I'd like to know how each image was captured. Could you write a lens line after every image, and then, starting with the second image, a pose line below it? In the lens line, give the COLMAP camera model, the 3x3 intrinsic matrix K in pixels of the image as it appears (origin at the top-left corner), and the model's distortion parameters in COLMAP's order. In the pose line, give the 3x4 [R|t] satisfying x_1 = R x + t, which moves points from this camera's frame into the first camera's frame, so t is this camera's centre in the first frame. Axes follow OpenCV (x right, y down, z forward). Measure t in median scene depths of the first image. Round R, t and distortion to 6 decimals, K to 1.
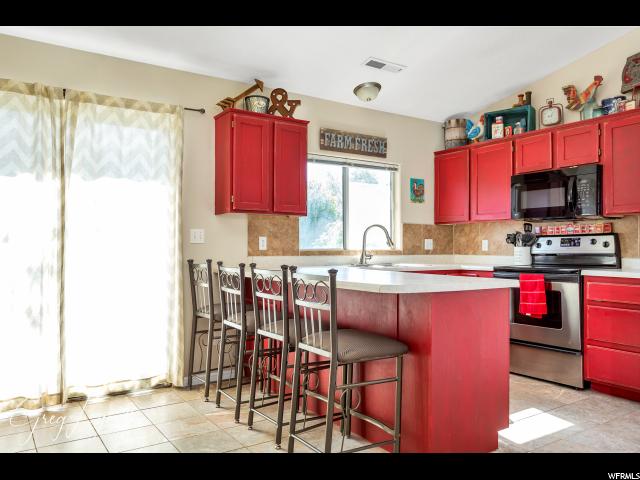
lens RADIAL K [[496.6, 0, 320.0], [0, 496.6, 240.0], [0, 0, 1]] dist [0.000935, -0.000377]
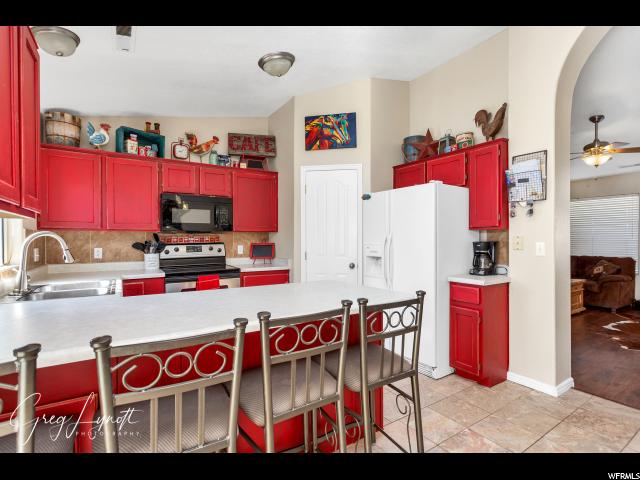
lens RADIAL K [[312.5, 0, 320.0], [0, 312.5, 240.0], [0, 0, 1]] dist [0.000093, 0.000195]
pose [[0.009126, -0.002419, 0.999955, -0.332600], [-0.012410, 0.999920, 0.002532, -0.025272], [-0.999881, -0.012432, 0.009096, 0.606961]]
